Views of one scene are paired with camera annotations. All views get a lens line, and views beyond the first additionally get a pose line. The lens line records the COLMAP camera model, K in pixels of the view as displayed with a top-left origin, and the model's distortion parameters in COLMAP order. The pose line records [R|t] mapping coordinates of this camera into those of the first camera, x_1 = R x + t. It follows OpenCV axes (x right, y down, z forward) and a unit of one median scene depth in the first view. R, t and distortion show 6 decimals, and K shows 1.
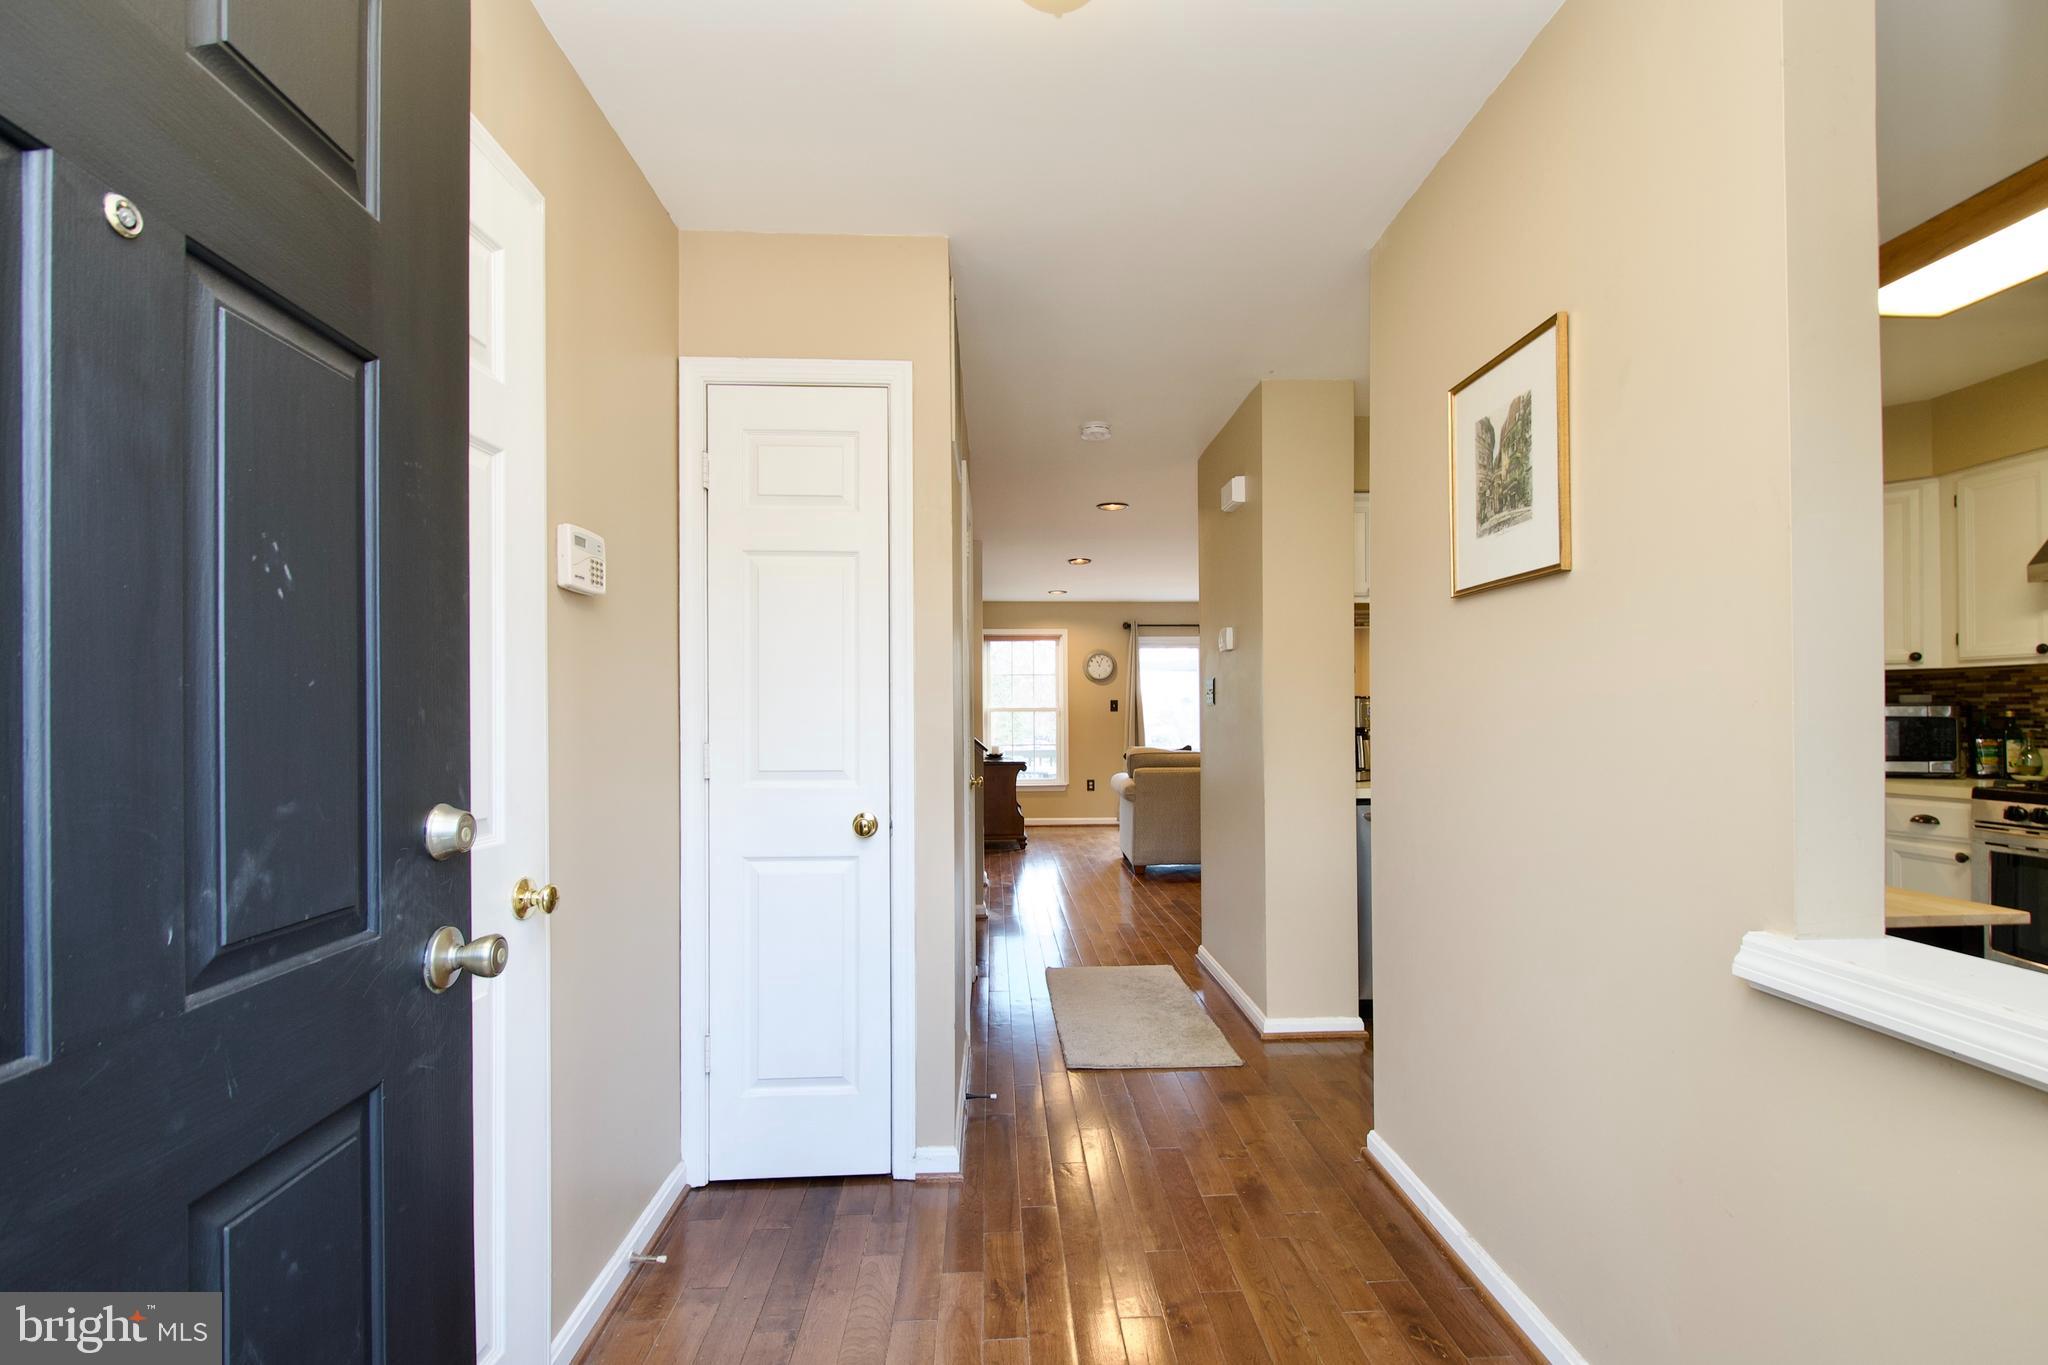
lens RADIAL K [[896.5, 0, 1040.6], [0, 896.5, 712.3], [0, 0, 1]] dist [0.007905, -0.005619]
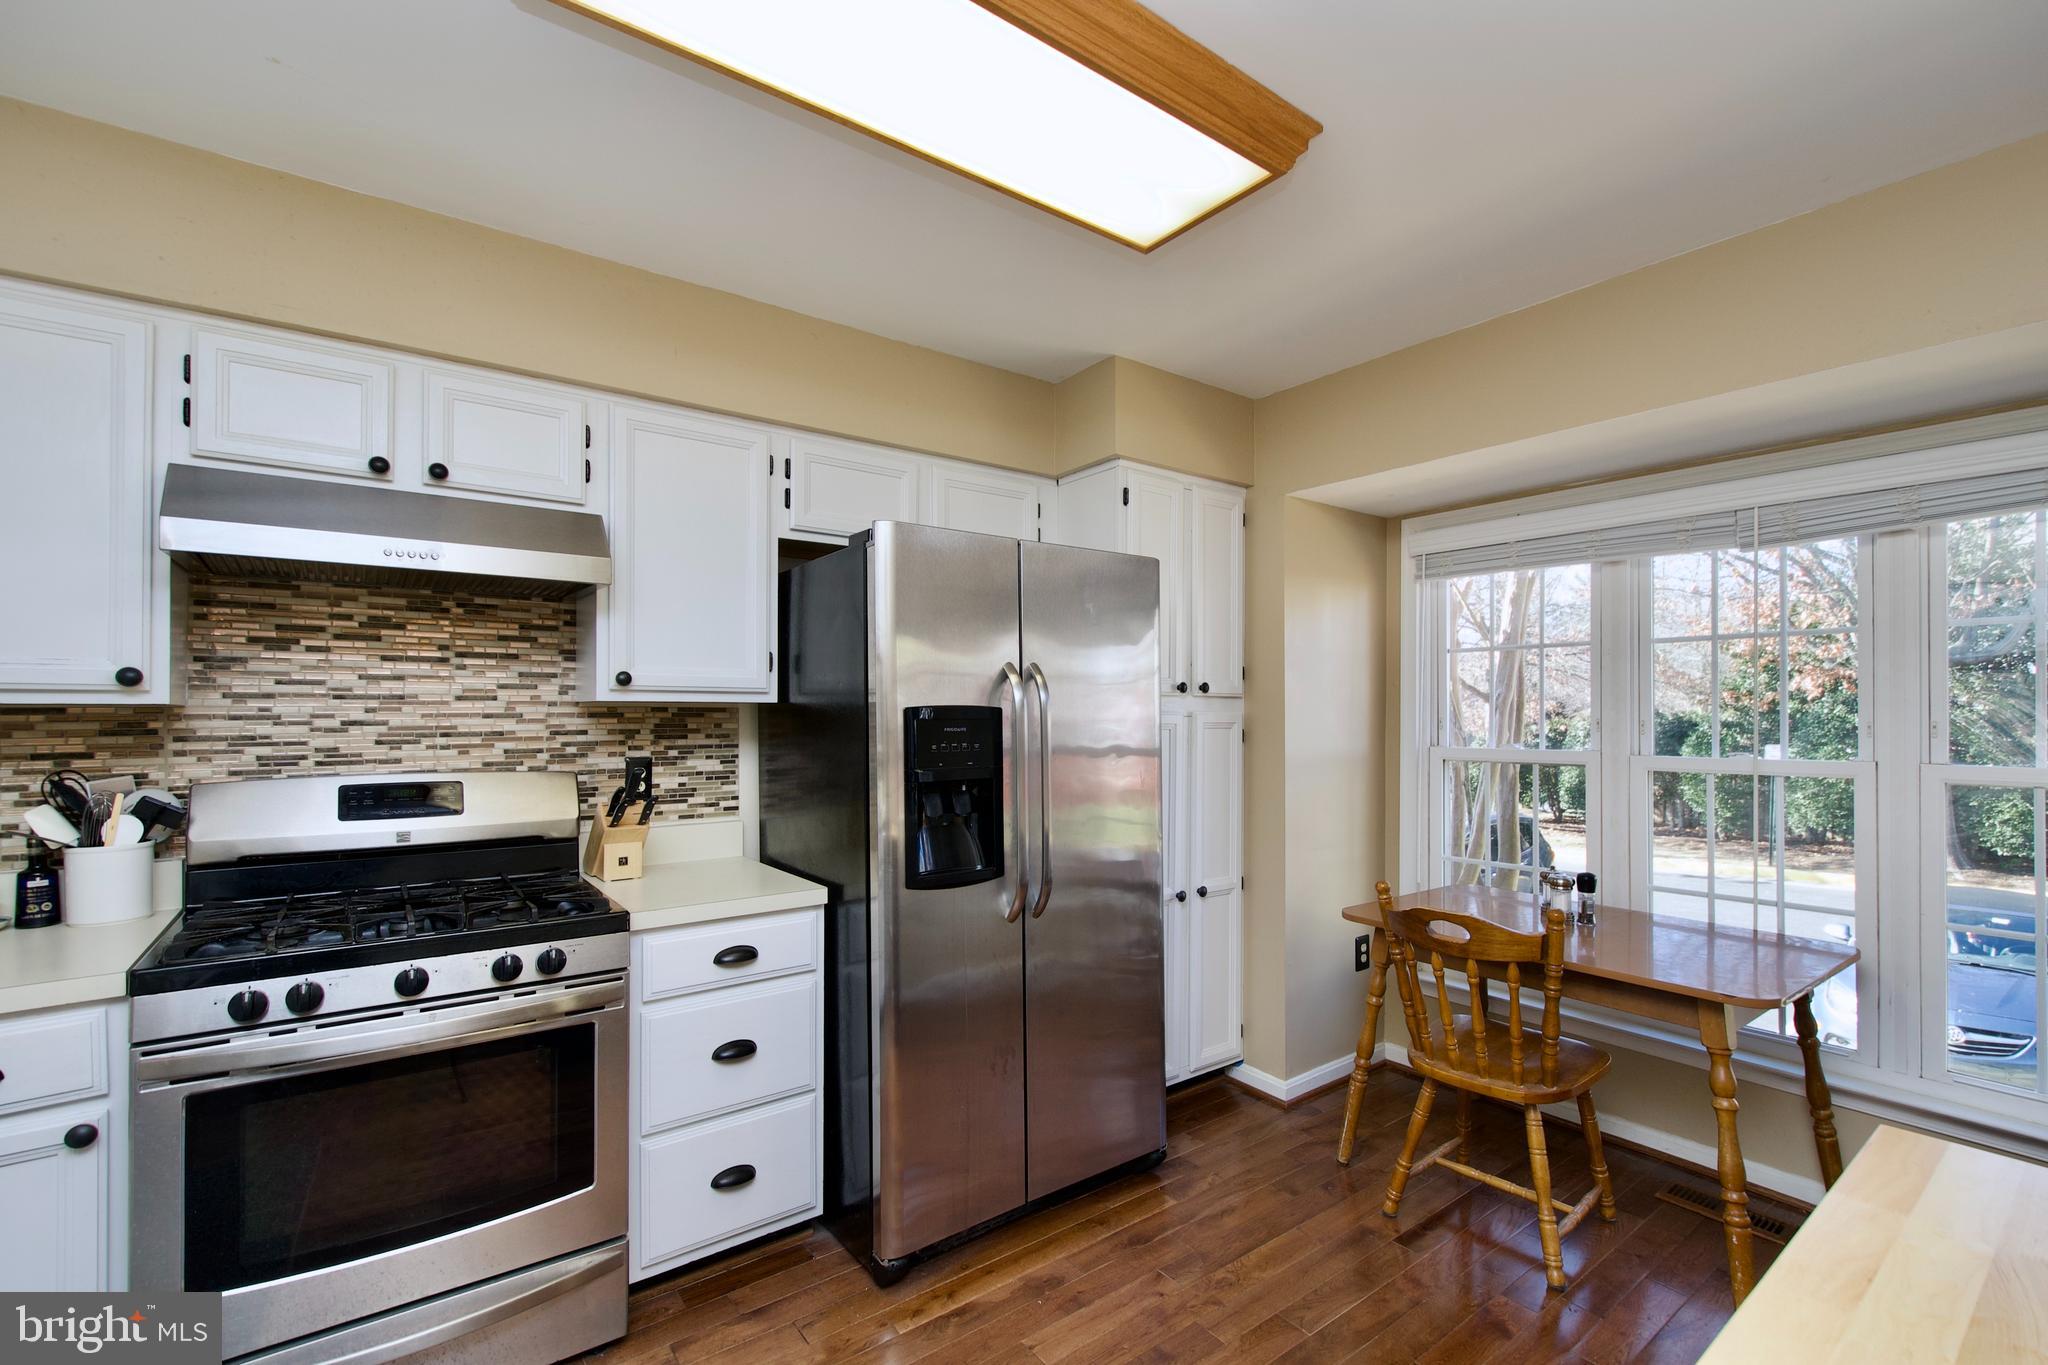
lens RADIAL K [[891.4, 0, 1035.8], [0, 891.4, 709.3], [0, 0, 1]] dist [0.002578, -0.004935]
pose [[-0.561414, 0.013152, 0.827430, 0.344568], [0.001837, 0.999891, -0.014647, -0.038121], [-0.827533, -0.006703, -0.561377, 0.754511]]
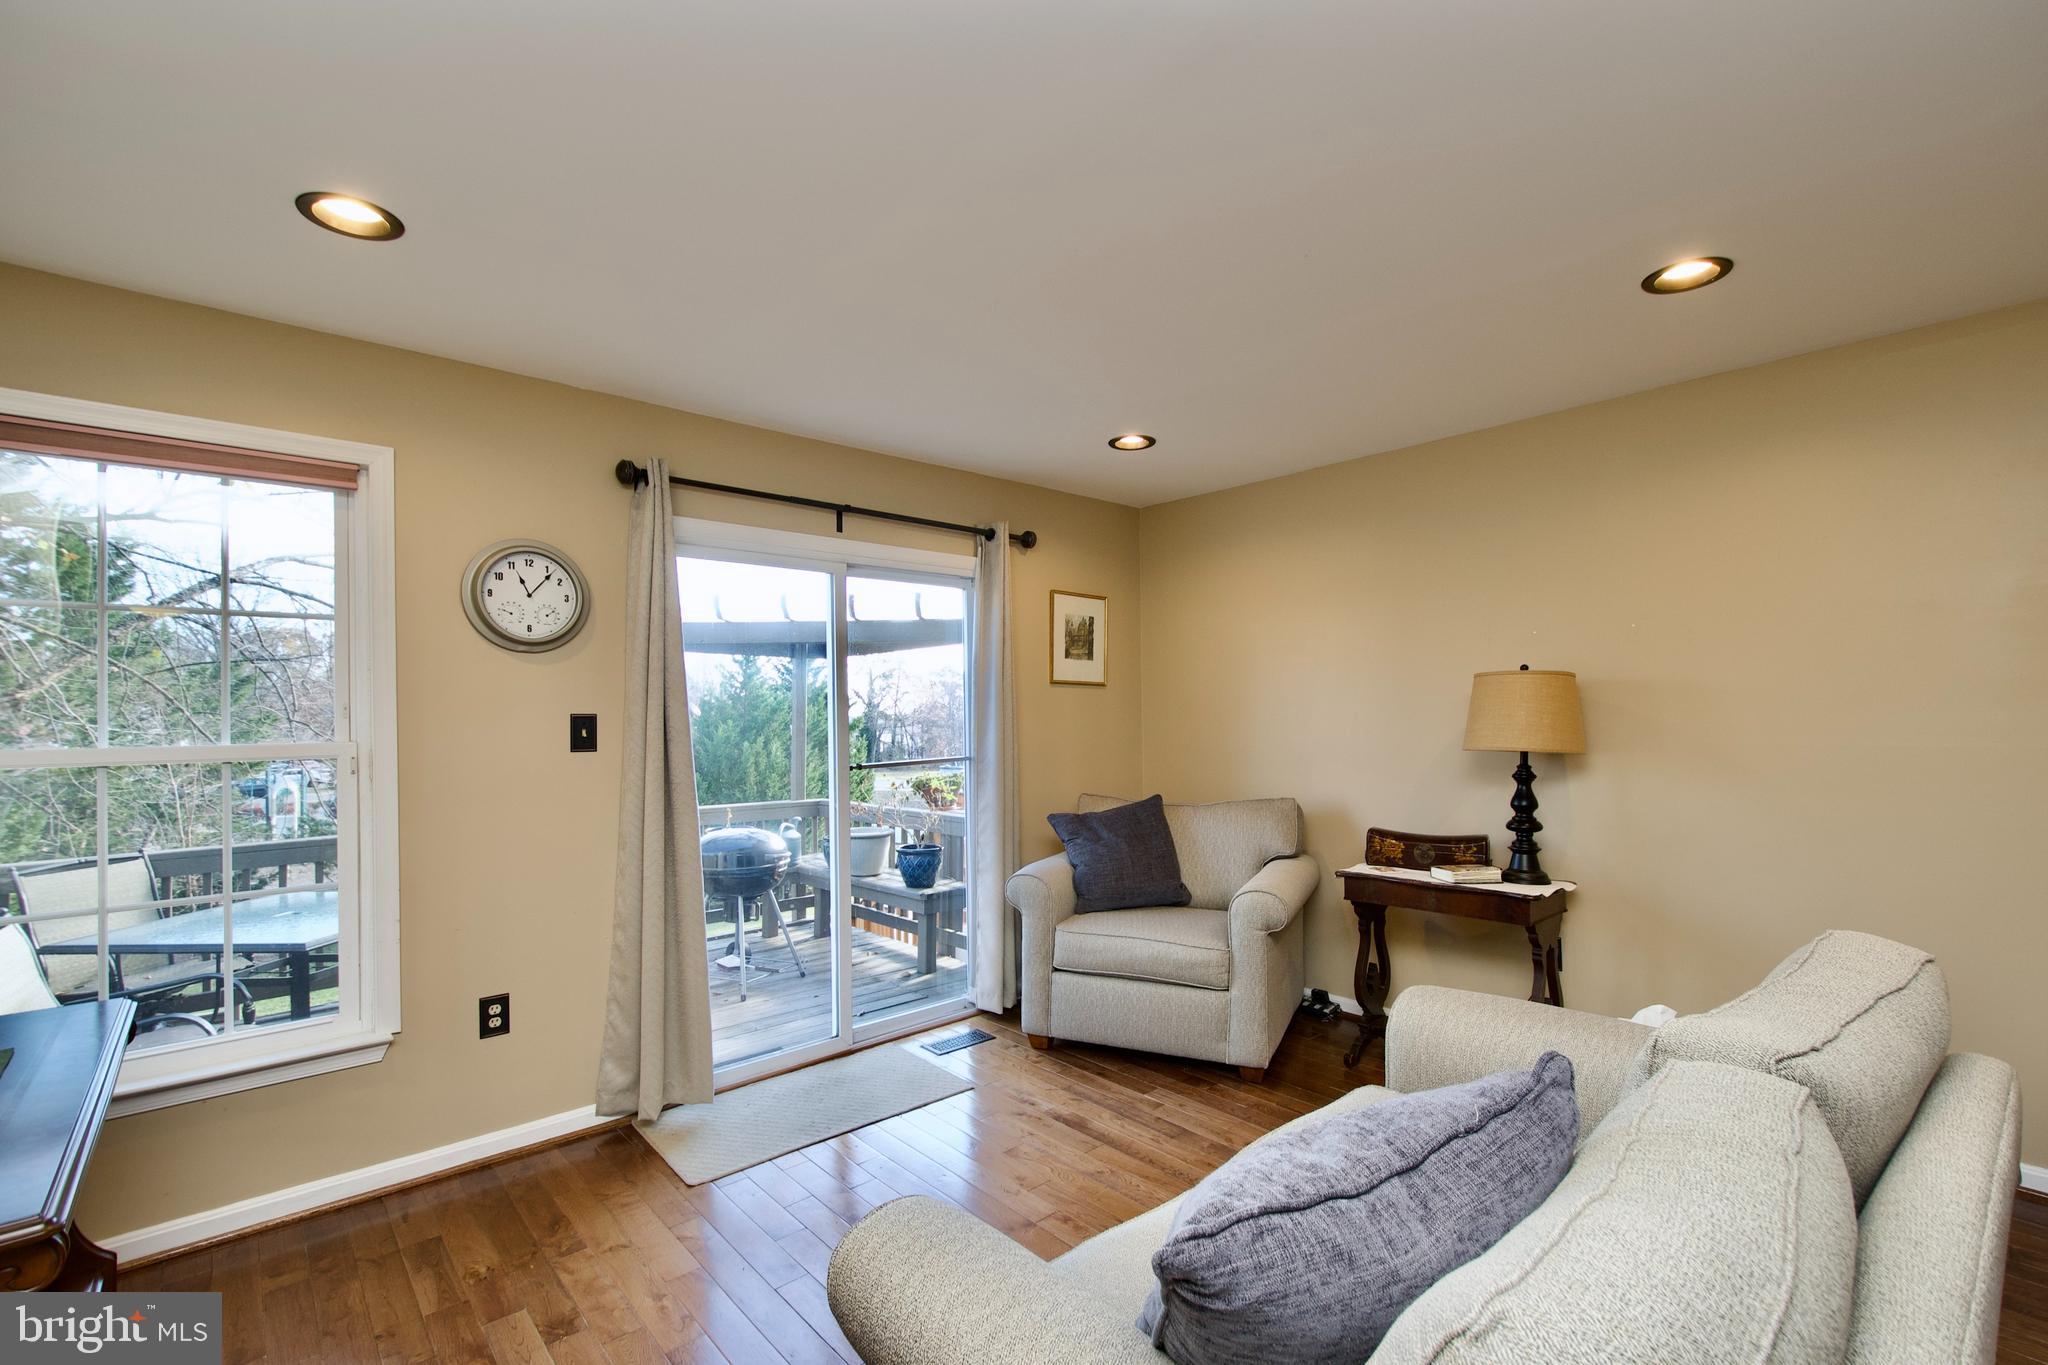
lens RADIAL K [[896.5, 0, 1040.6], [0, 896.5, 712.3], [0, 0, 1]] dist [0.007905, -0.005619]
pose [[0.776772, 0.001718, 0.629780, 0.030411], [0.004305, 0.999958, -0.008038, -0.029387], [-0.629767, 0.008955, 0.776732, 1.799724]]
